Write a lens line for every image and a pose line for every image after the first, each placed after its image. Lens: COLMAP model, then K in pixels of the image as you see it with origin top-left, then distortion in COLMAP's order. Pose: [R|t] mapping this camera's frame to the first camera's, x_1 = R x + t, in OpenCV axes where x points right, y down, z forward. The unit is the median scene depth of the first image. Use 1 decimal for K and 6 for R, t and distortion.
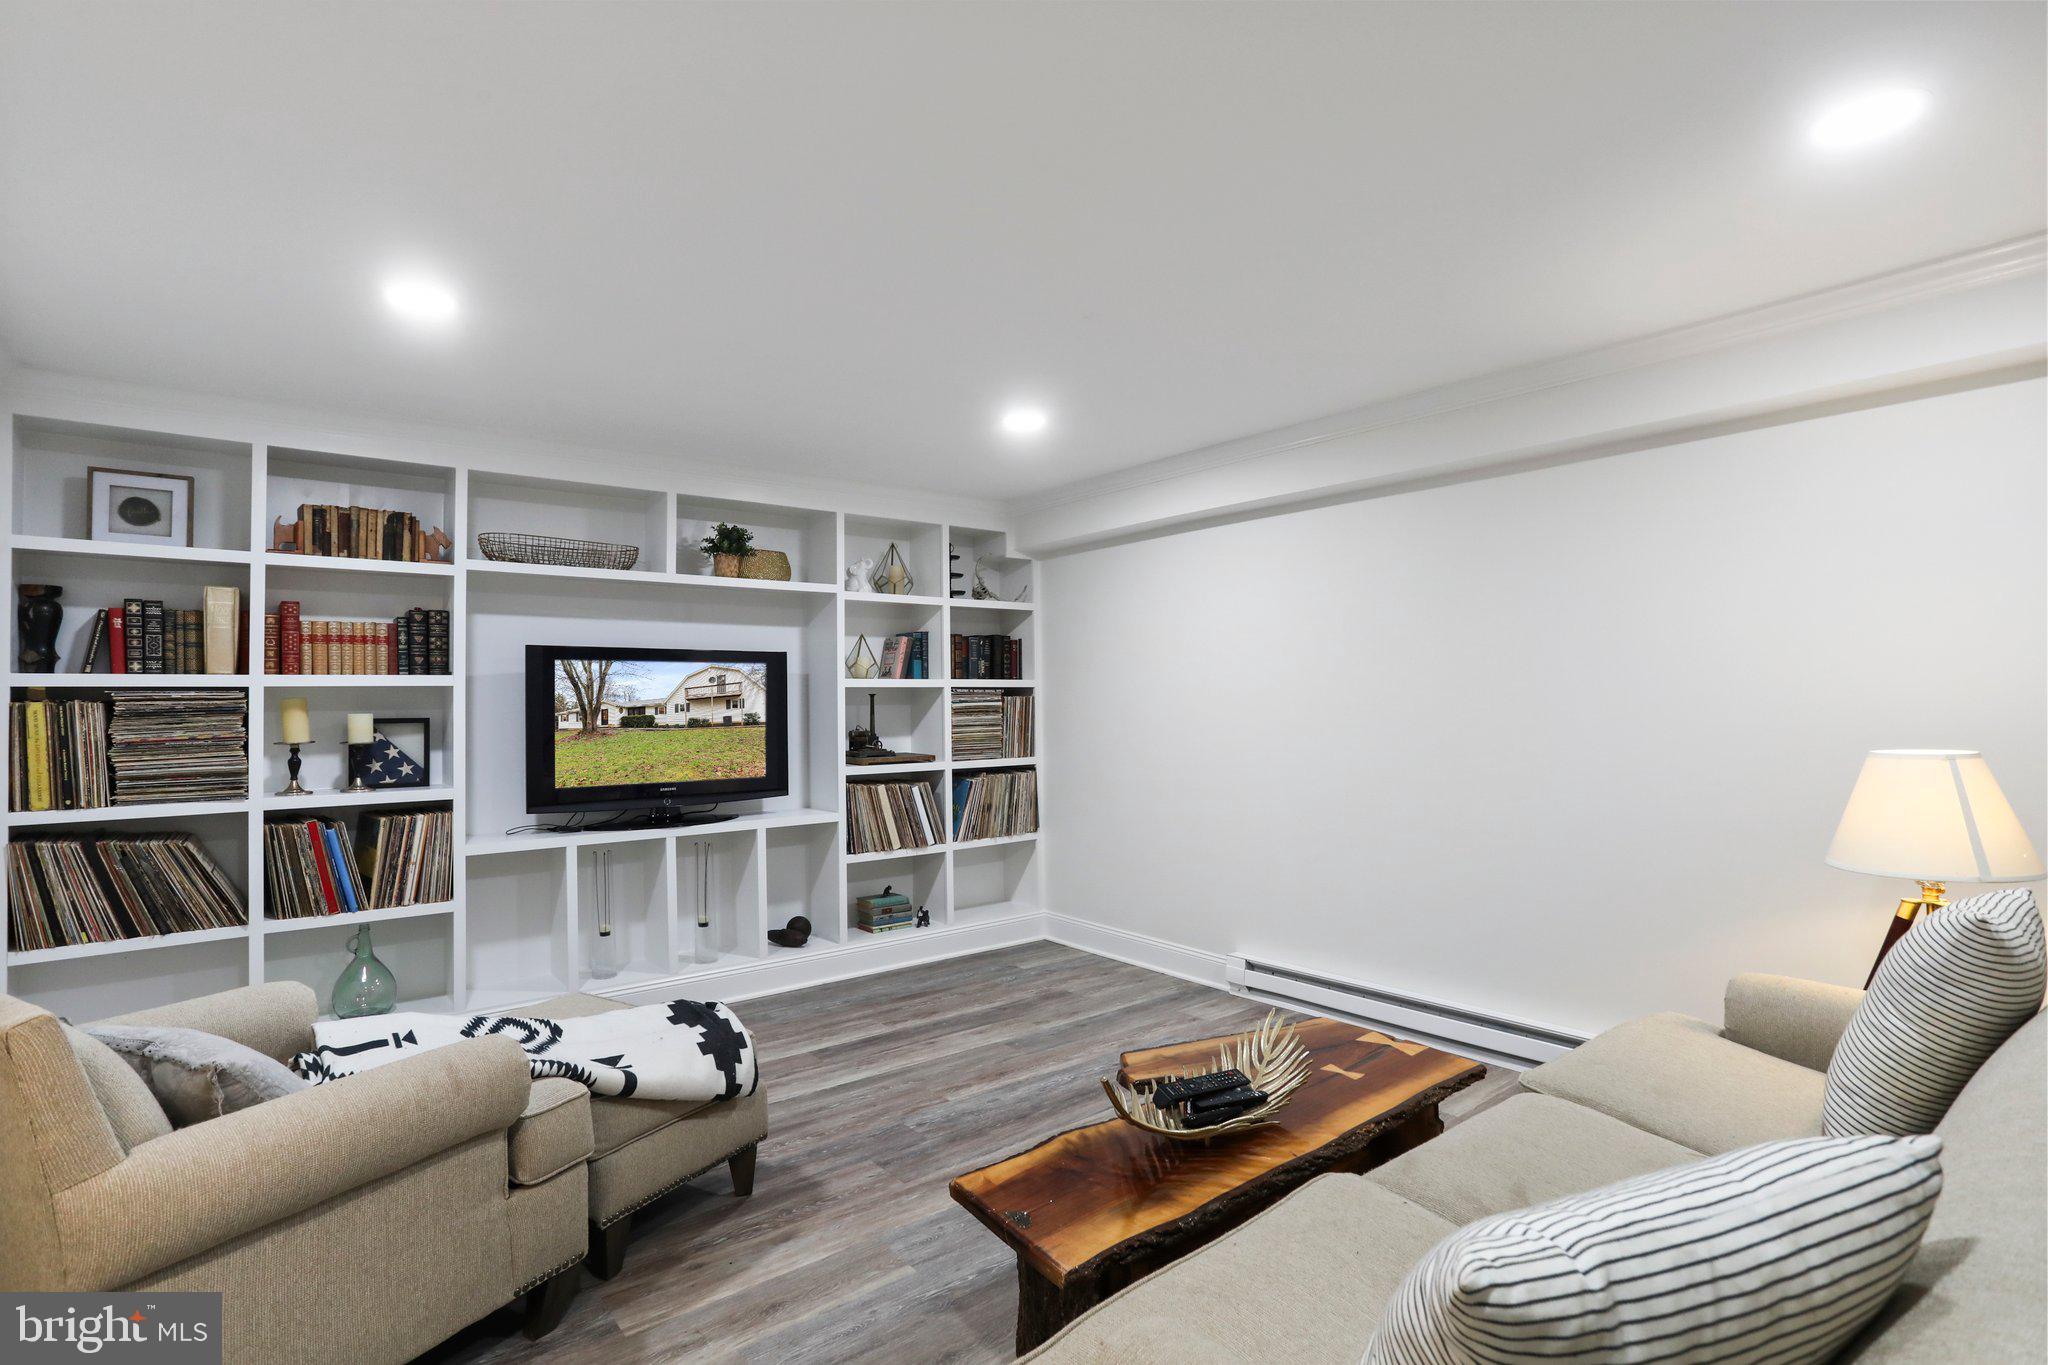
lens RADIAL K [[1003.3, 0, 1005.5], [0, 1003.3, 677.1], [0, 0, 1]] dist [-0.023216, 0.010627]
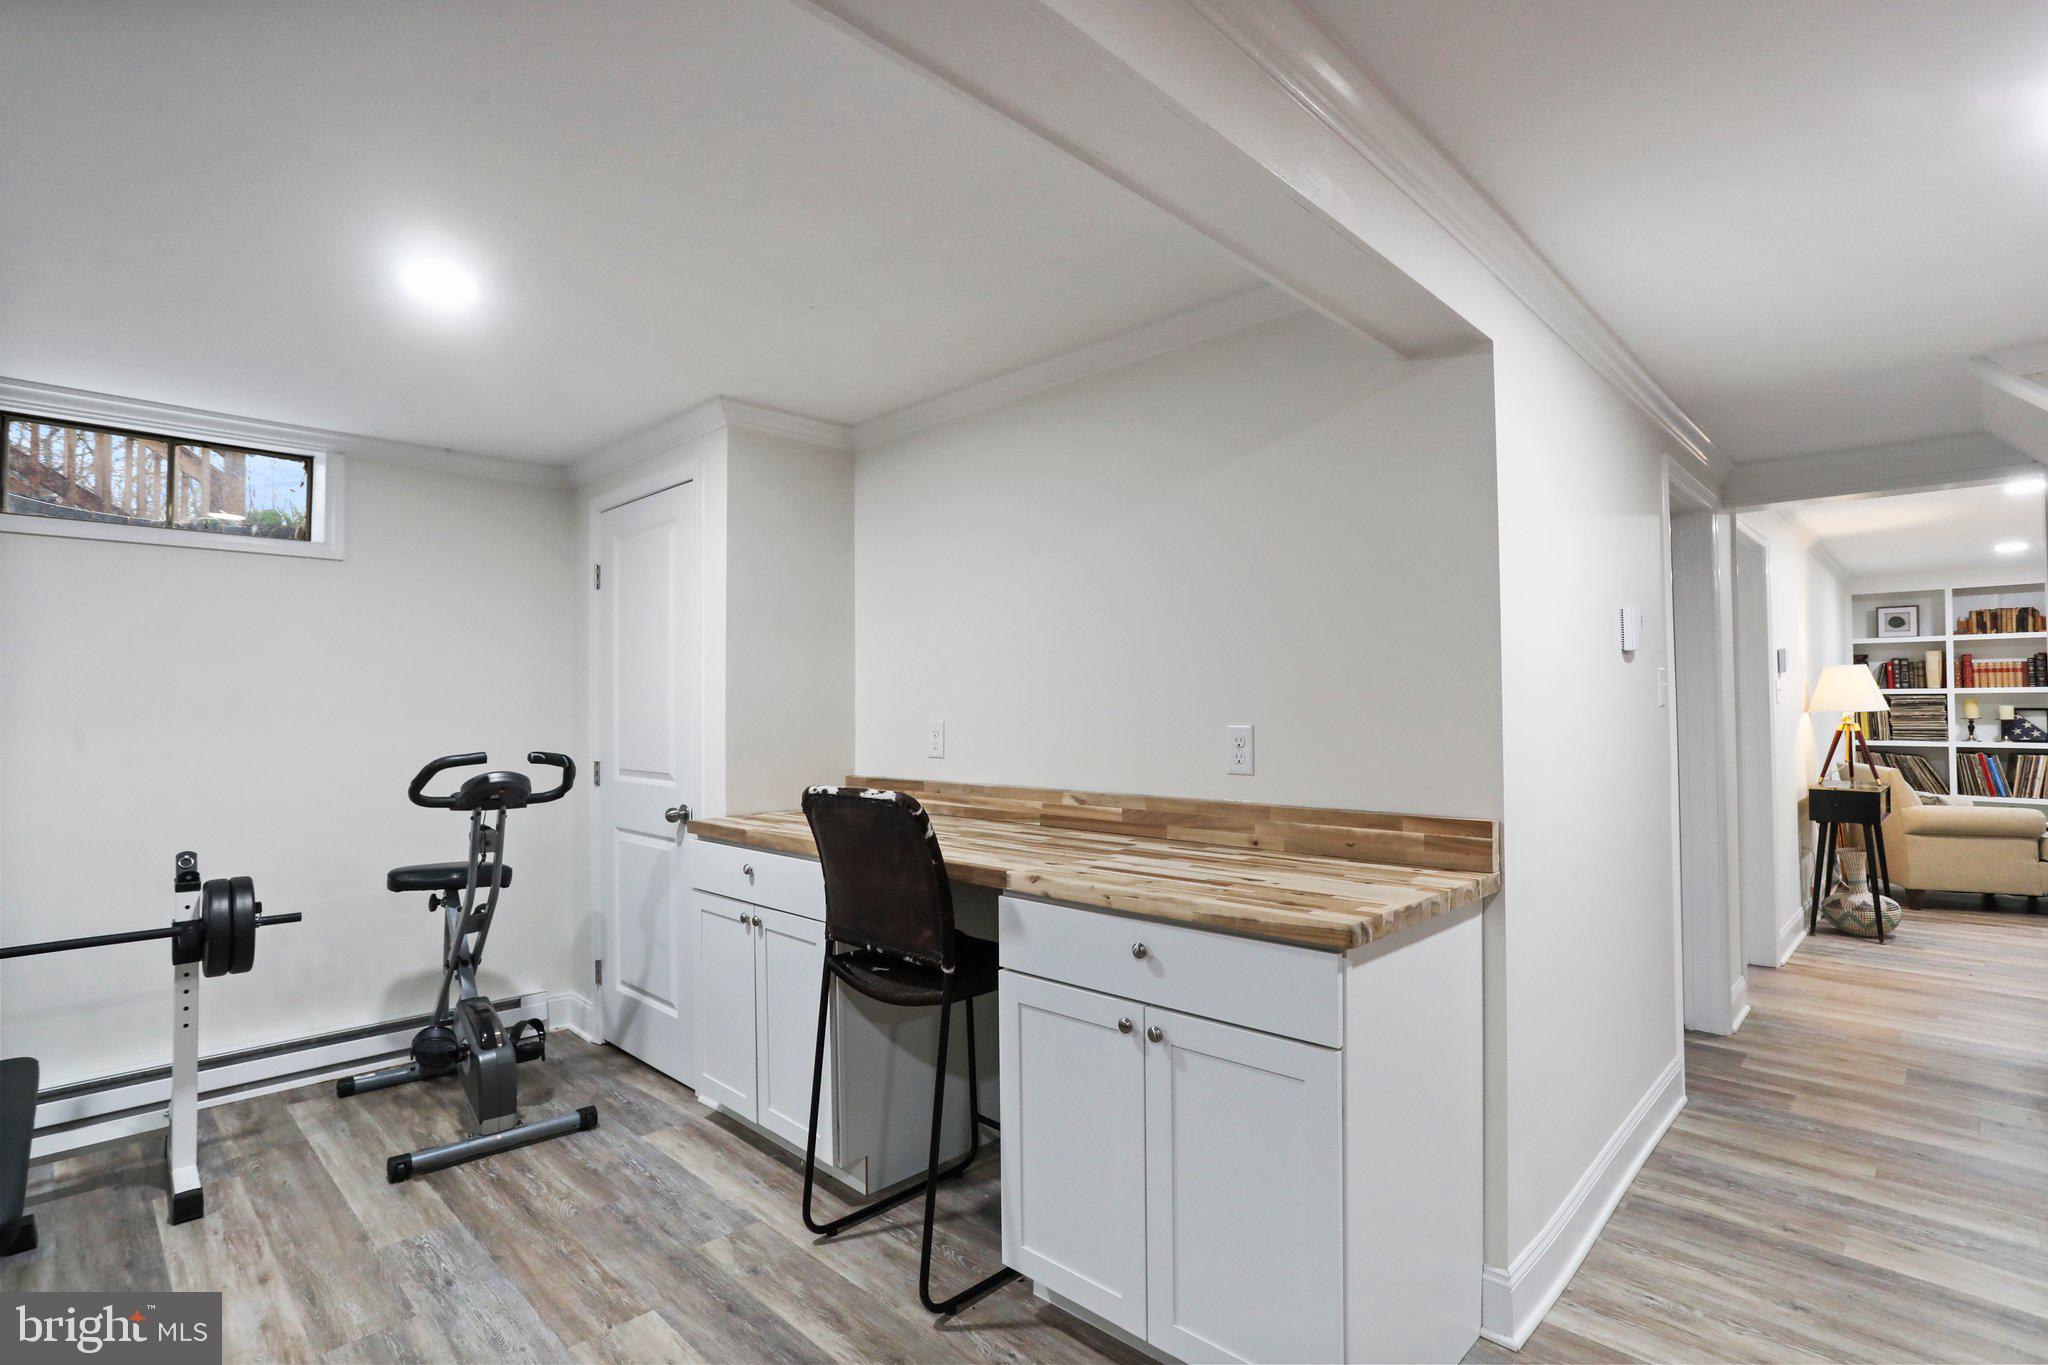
lens RADIAL K [[1003.3, 0, 1015.5], [0, 1003.3, 683.1], [0, 0, 1]] dist [-0.023216, 0.010627]
pose [[0.148692, -0.016477, -0.988746, 1.162733], [0.023675, 0.999634, -0.013099, -0.034415], [0.988600, -0.021461, 0.149028, -1.445905]]
